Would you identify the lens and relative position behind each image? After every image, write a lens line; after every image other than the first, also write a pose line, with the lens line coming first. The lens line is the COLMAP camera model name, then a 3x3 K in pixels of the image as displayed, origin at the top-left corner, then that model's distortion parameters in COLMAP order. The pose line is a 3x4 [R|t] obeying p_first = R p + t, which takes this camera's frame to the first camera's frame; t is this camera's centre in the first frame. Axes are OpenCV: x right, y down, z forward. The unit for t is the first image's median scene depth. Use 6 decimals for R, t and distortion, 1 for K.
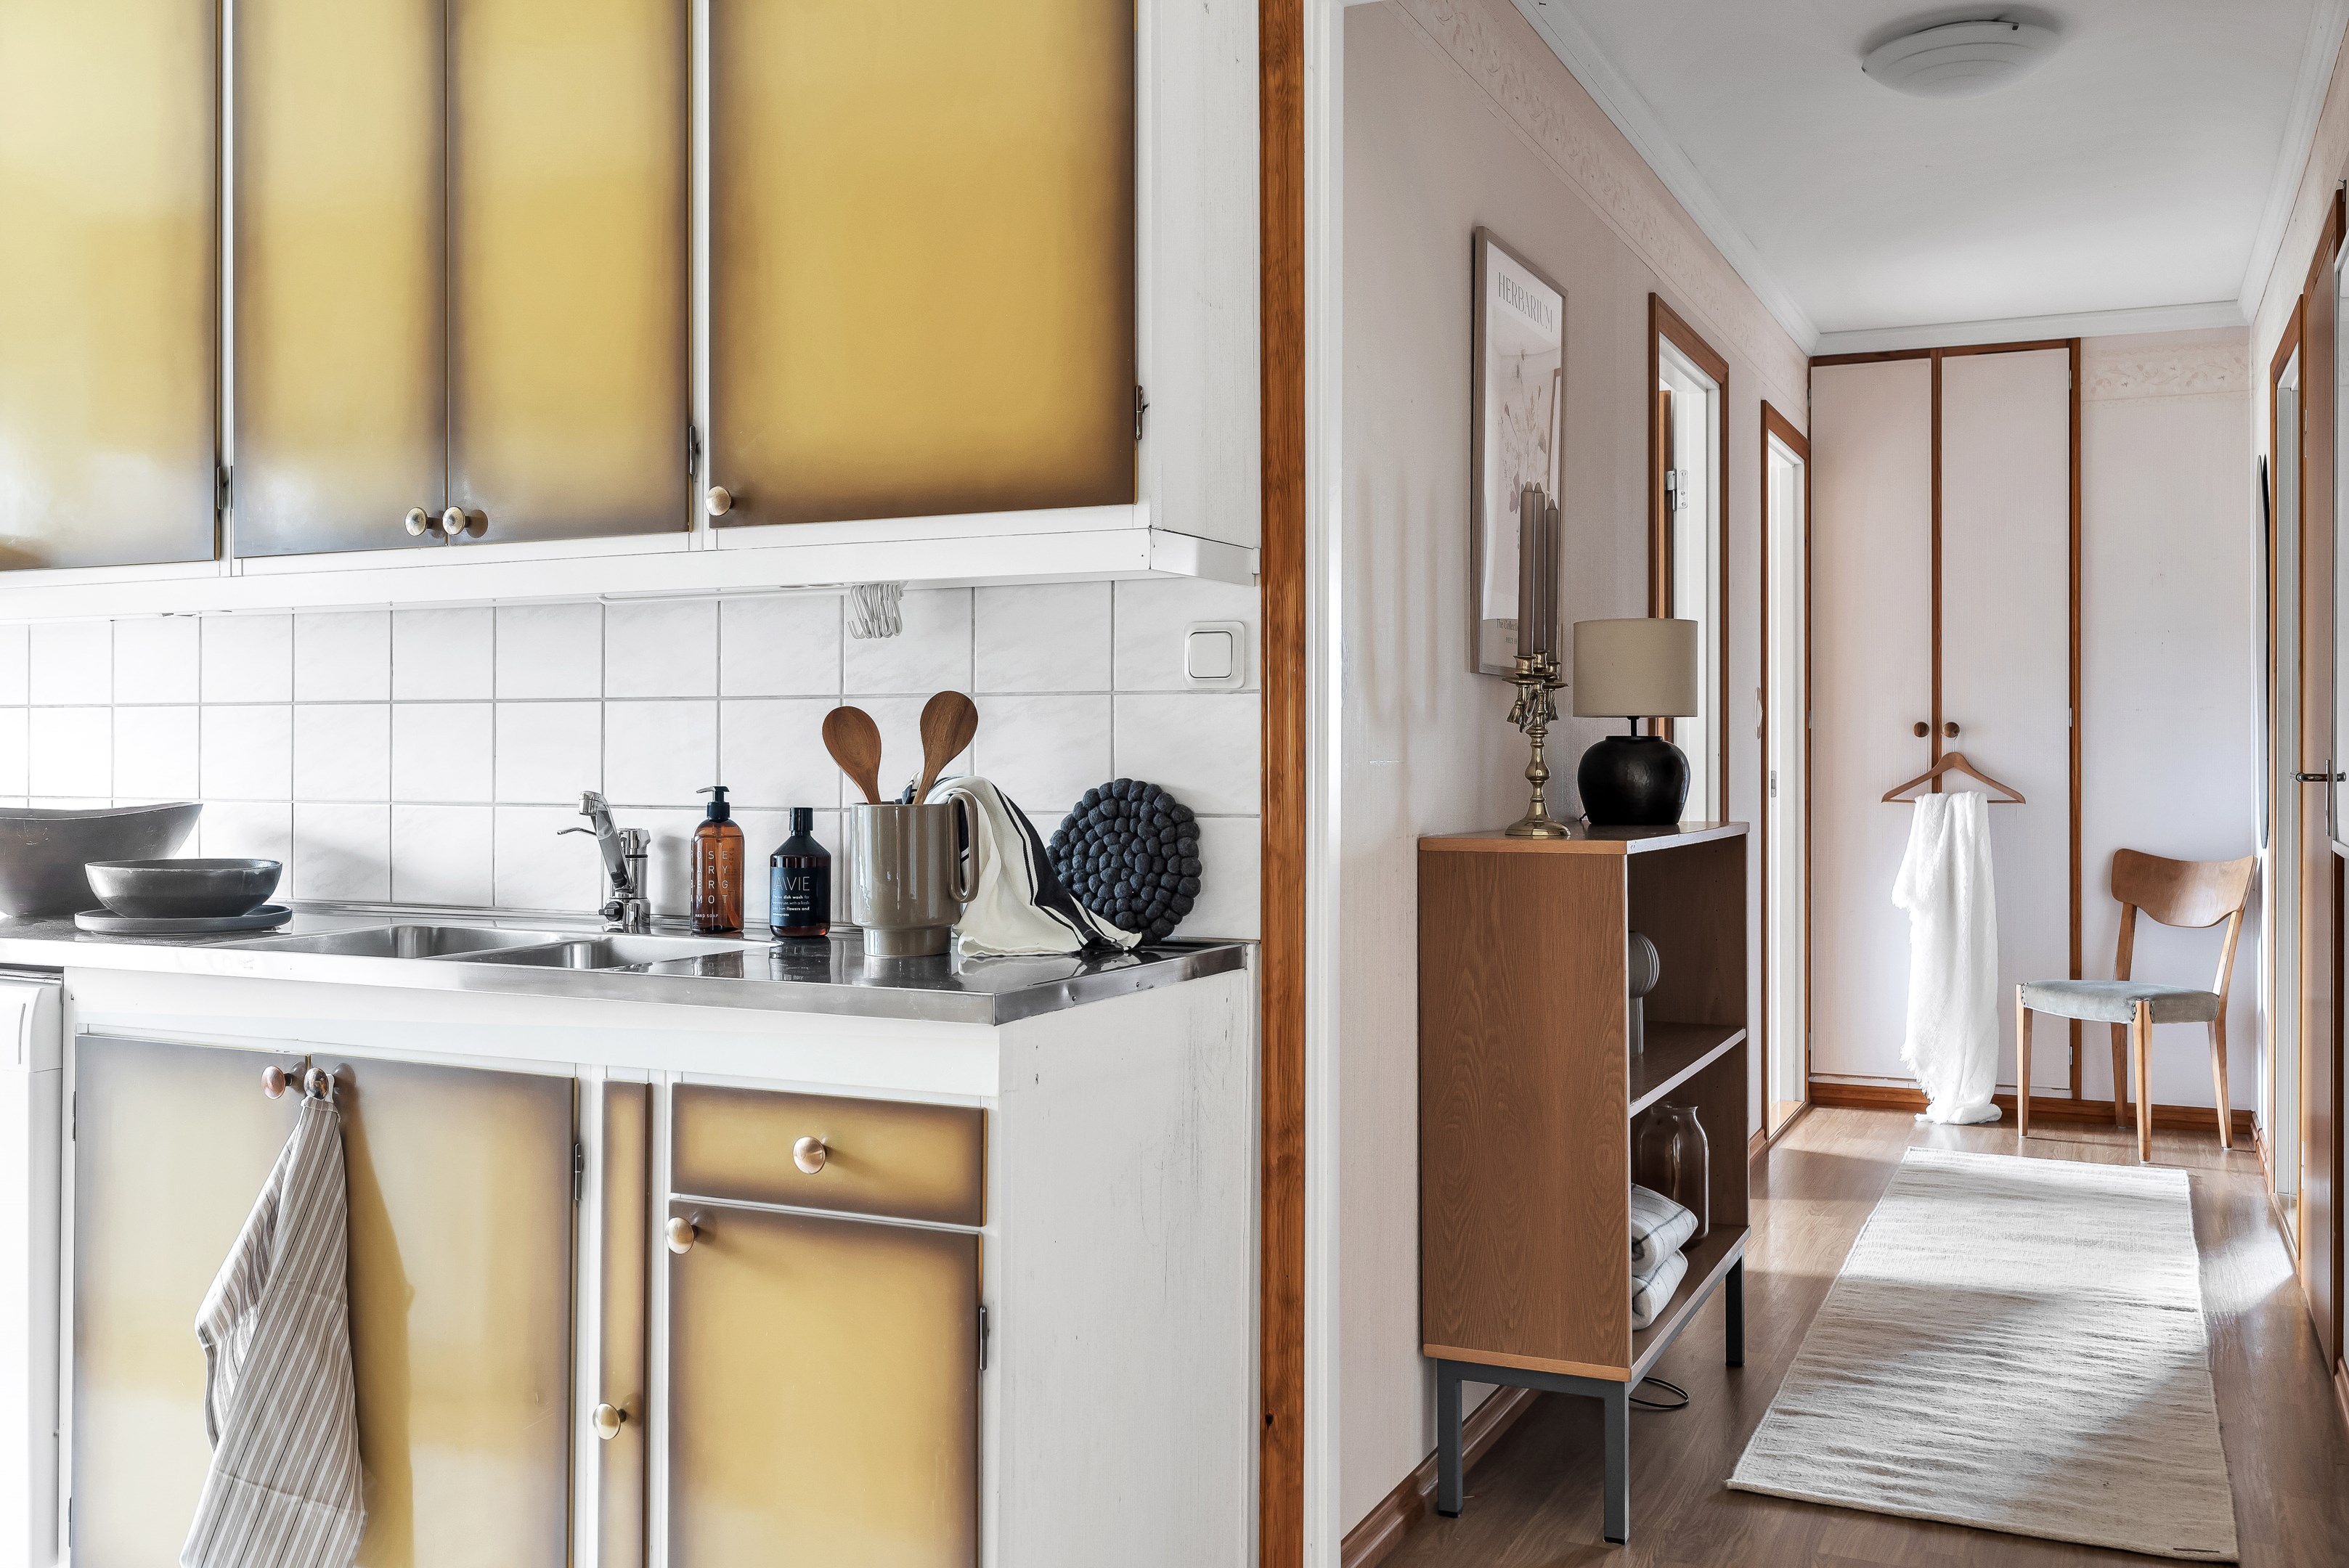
lens RADIAL K [[2034.9, 0, 1176.1], [0, 2034.9, 744.0], [0, 0, 1]] dist [-0.010966, -0.007793]
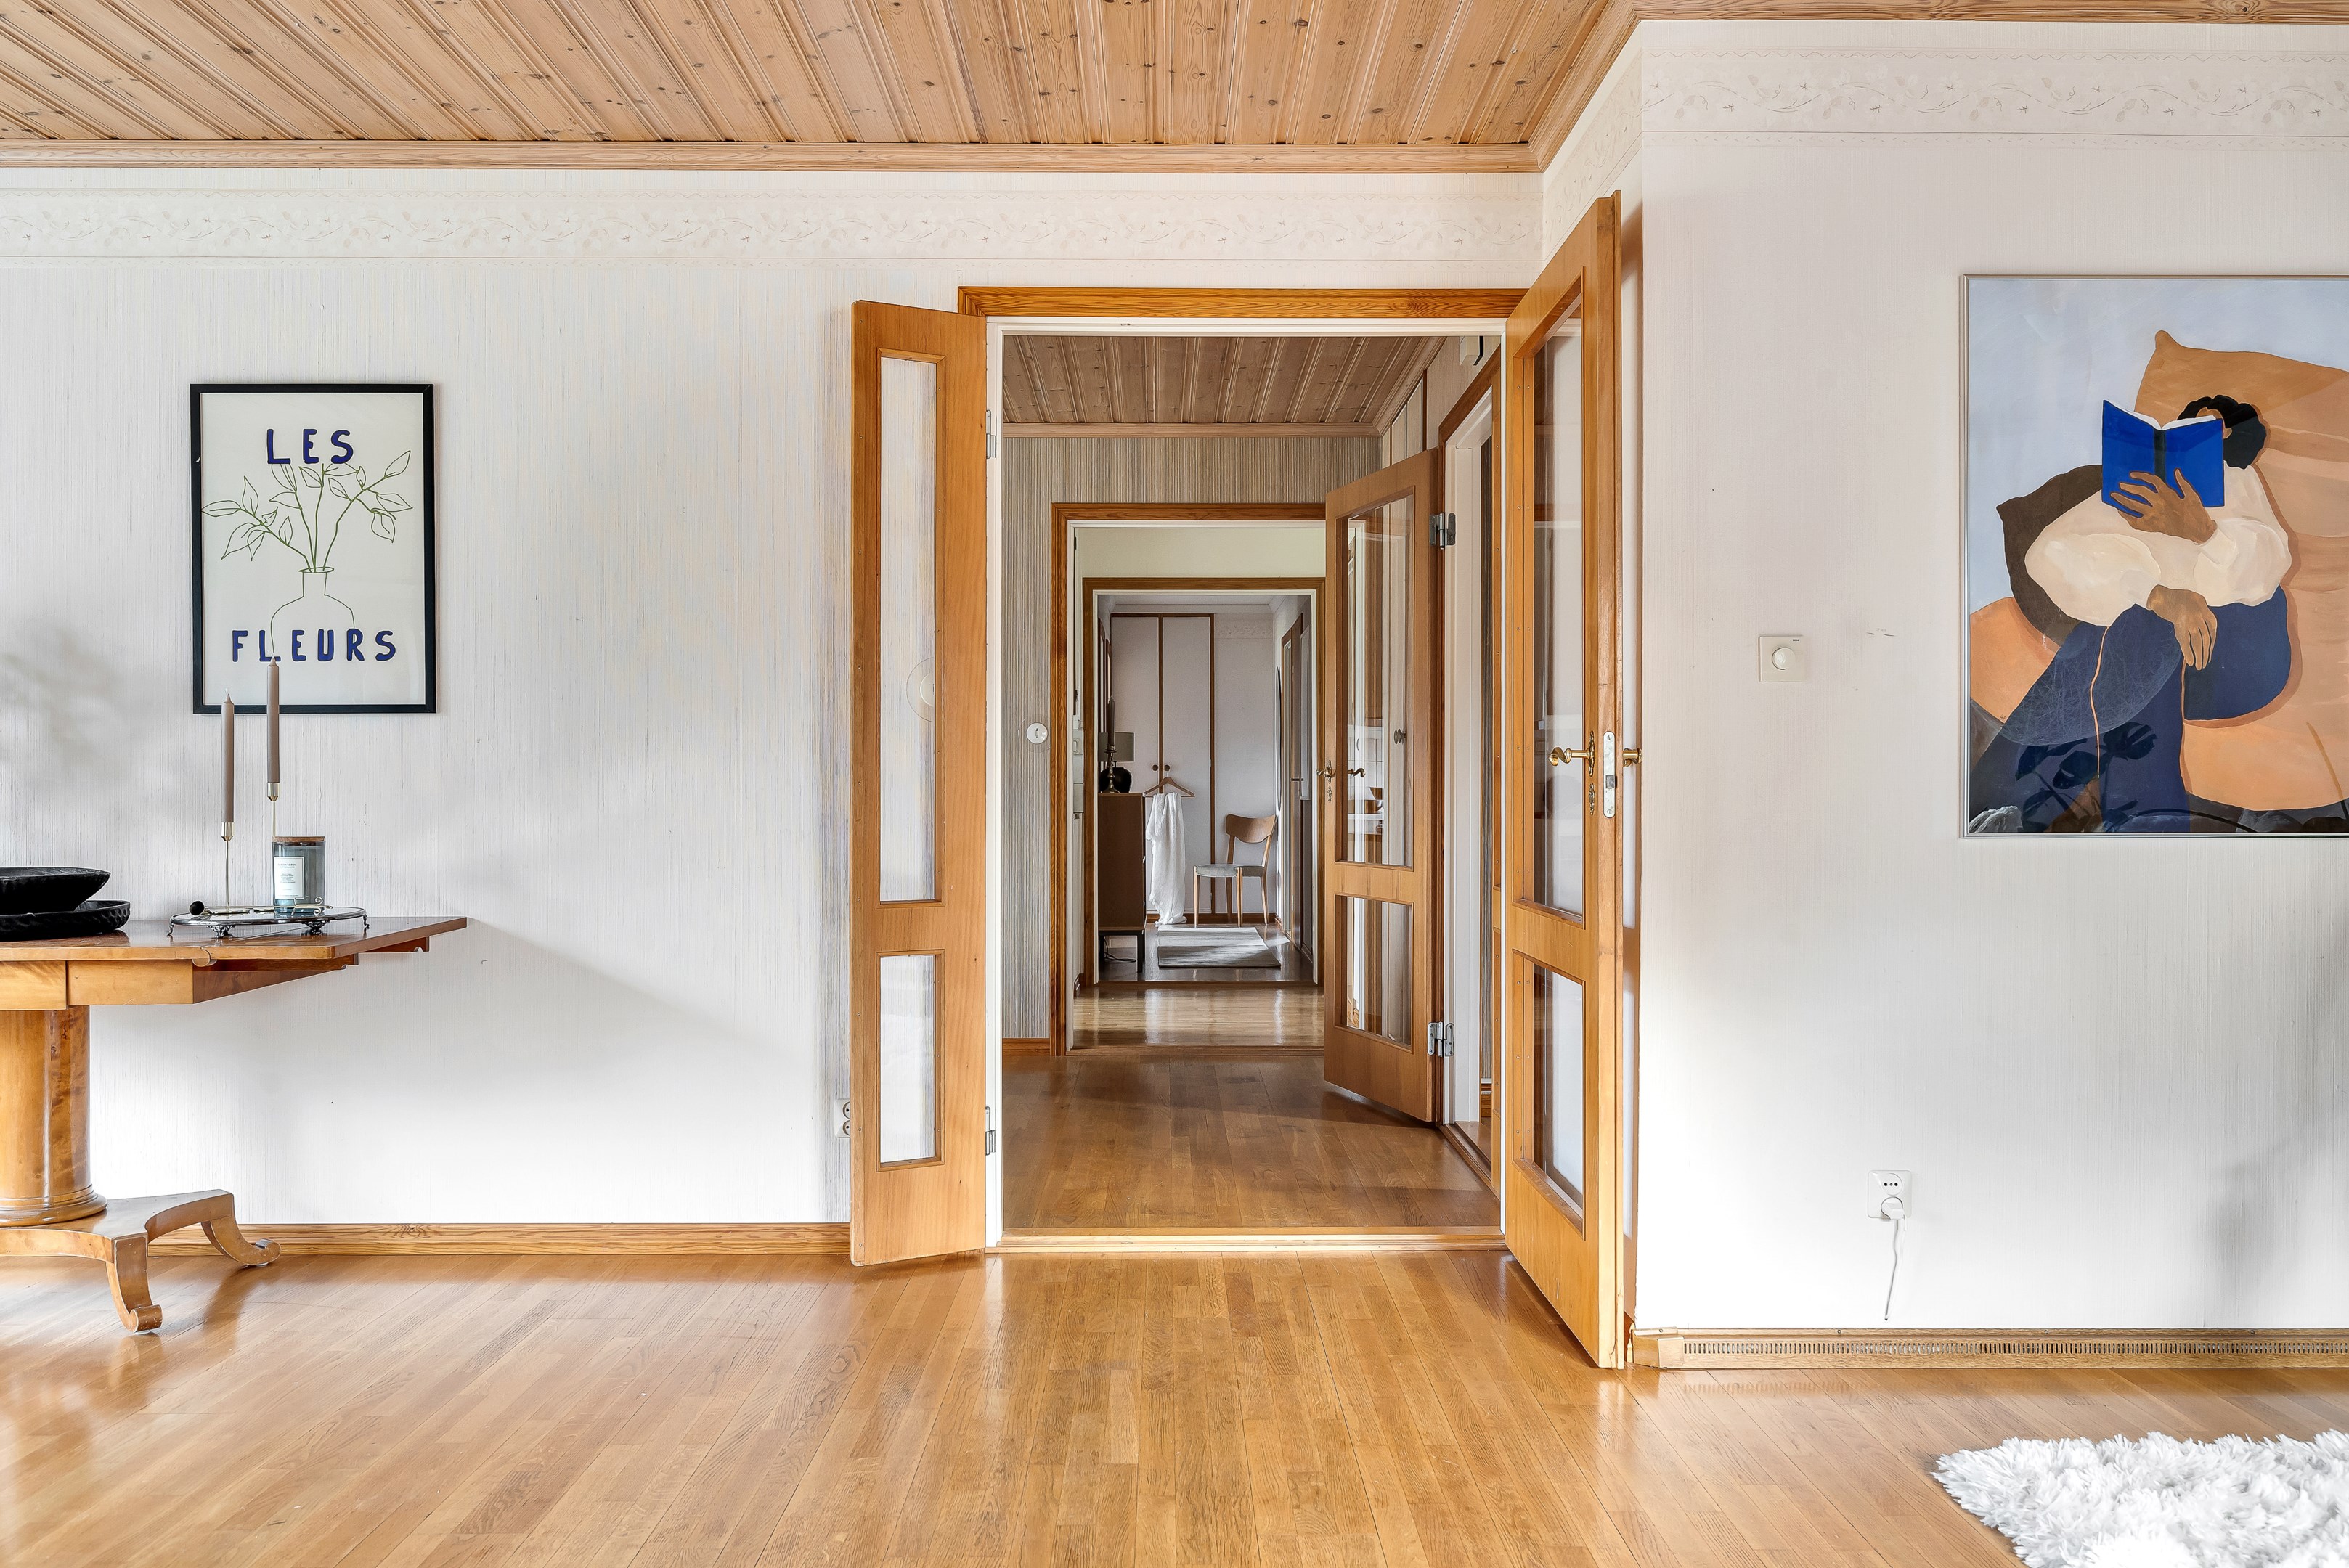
lens RADIAL K [[1818.8, 0, 1174.5], [0, 1818.8, 784.0], [0, 0, 1]] dist [0.008360, 0.004453]
pose [[0.903776, -0.000828, 0.428006, -0.578253], [0.001720, 0.999997, -0.001698, 0.016979], [-0.428003, 0.002271, 0.903774, -1.043171]]
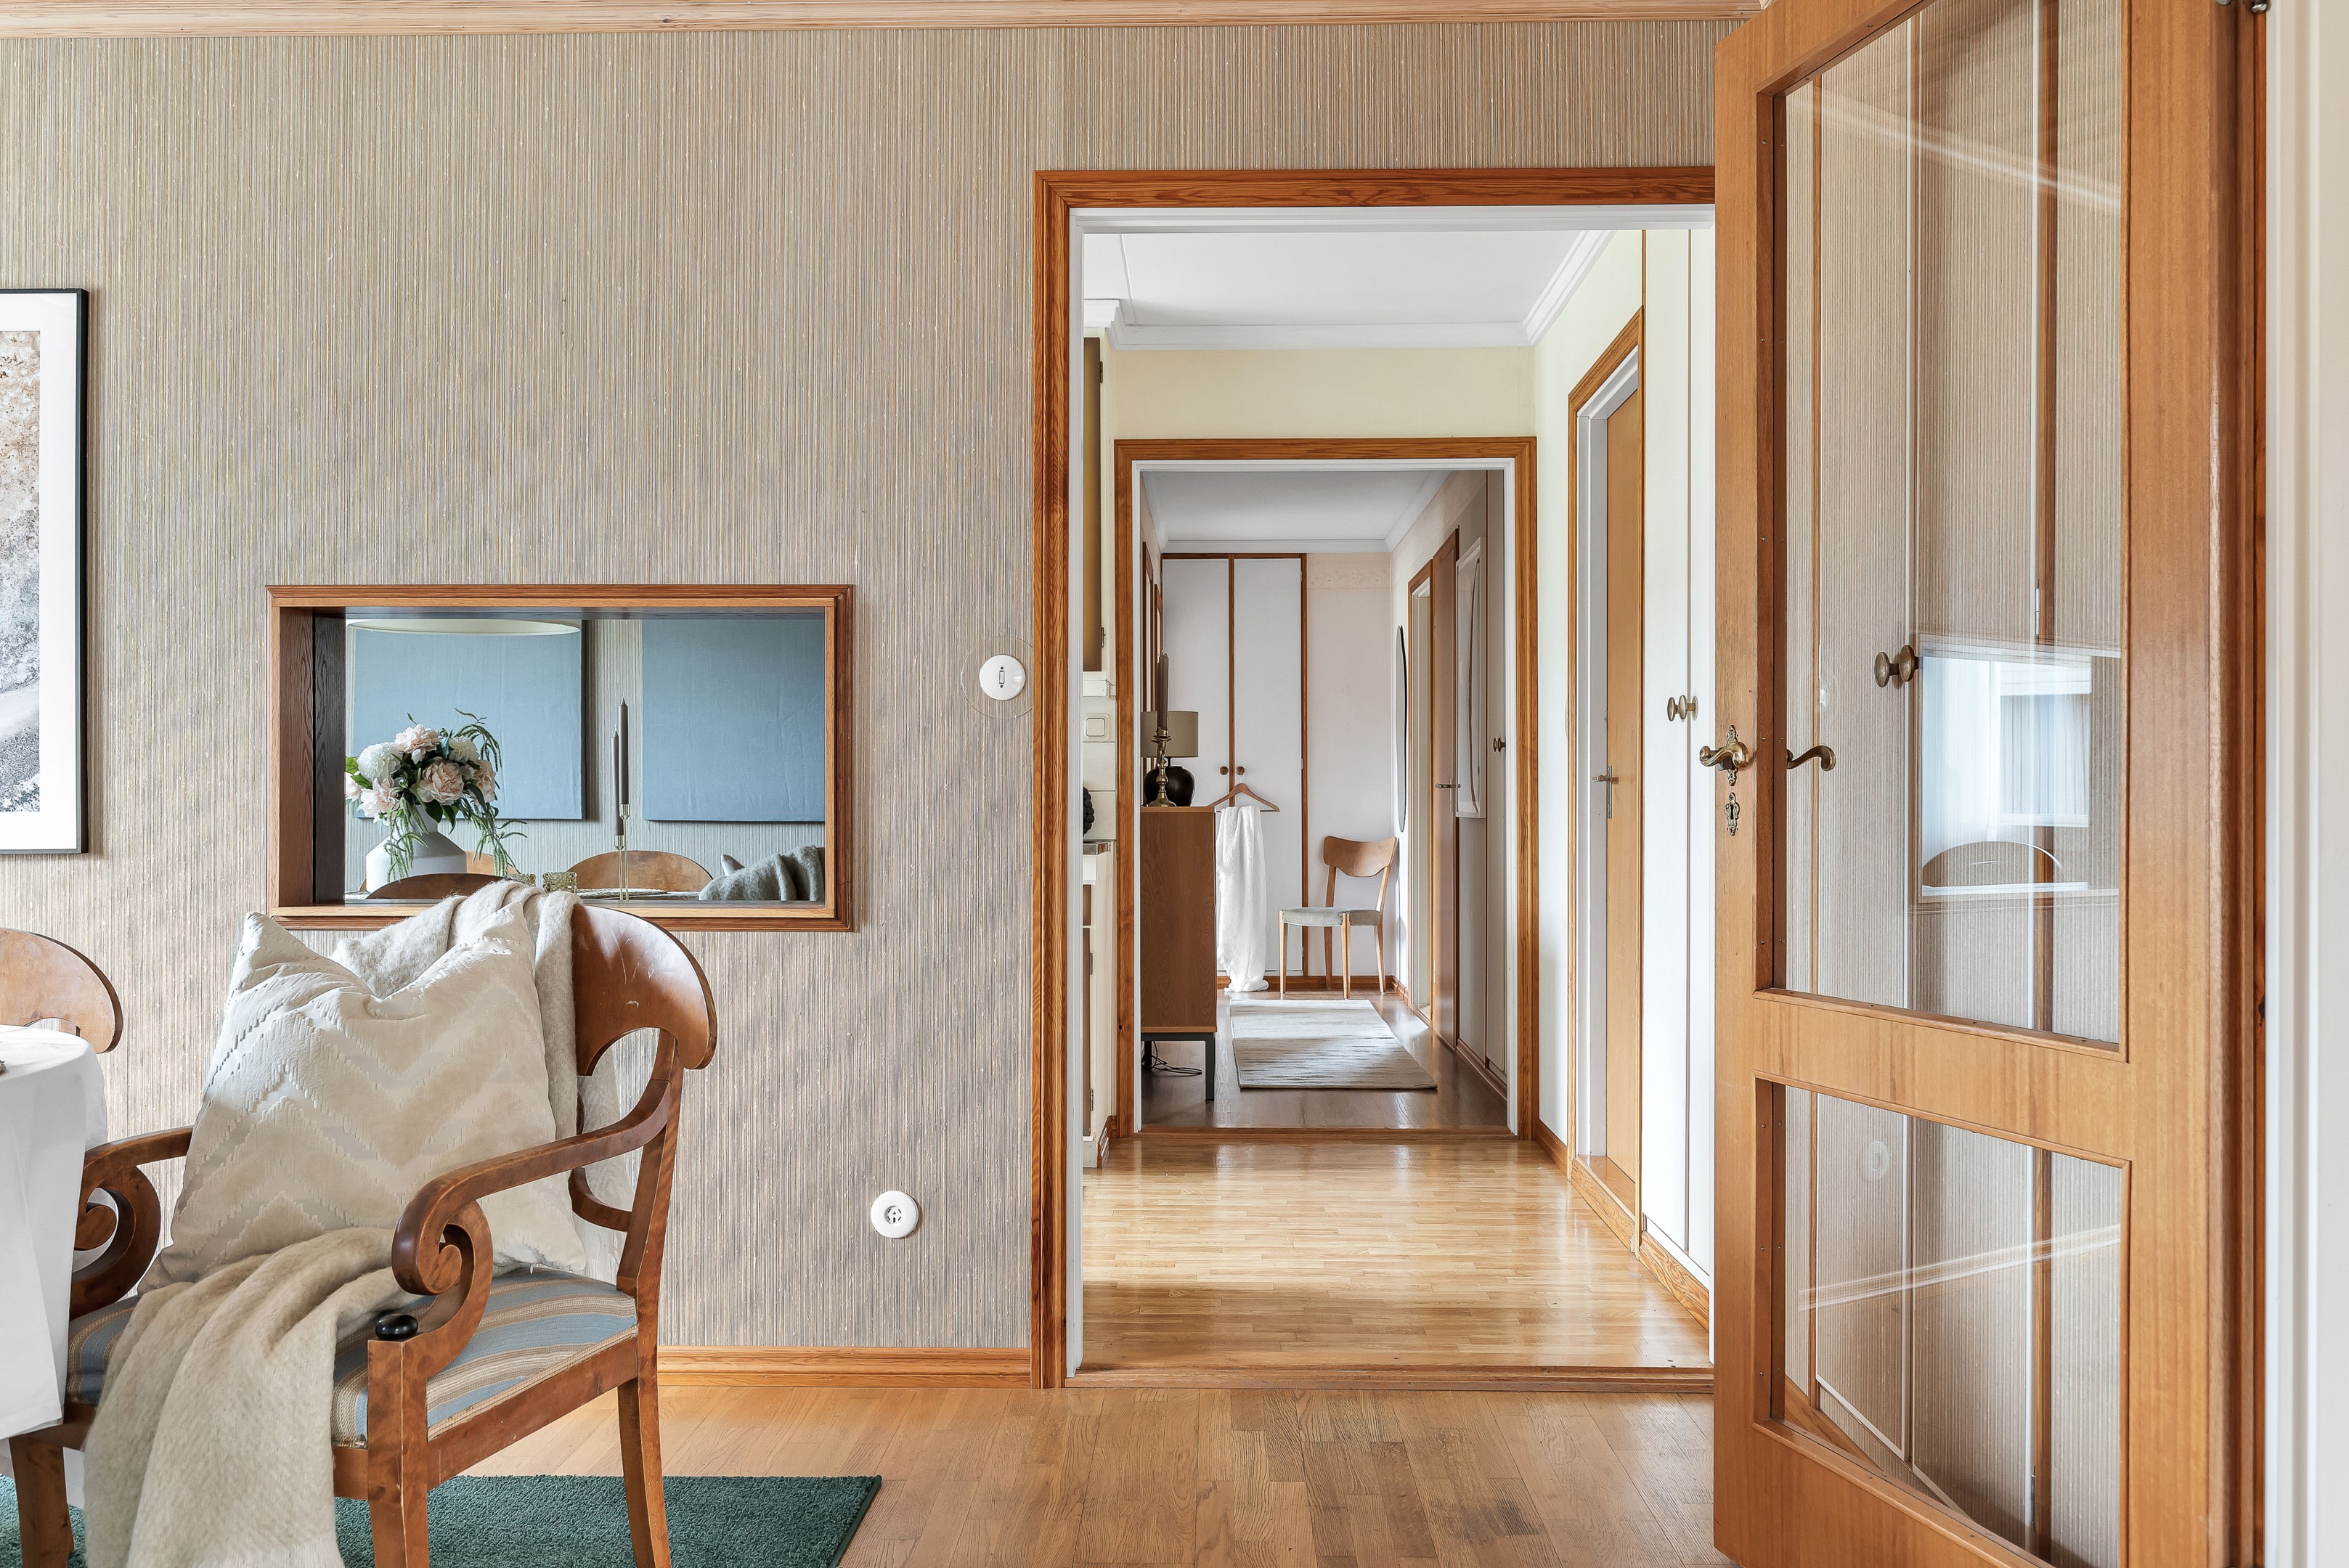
lens RADIAL K [[1818.8, 0, 1174.5], [0, 1818.8, 784.0], [0, 0, 1]] dist [0.008360, 0.004453]
pose [[0.914919, 0.001752, 0.403634, -0.316580], [0.001678, 0.999965, -0.008144, 0.017831], [-0.403634, 0.008129, 0.914884, -0.432912]]
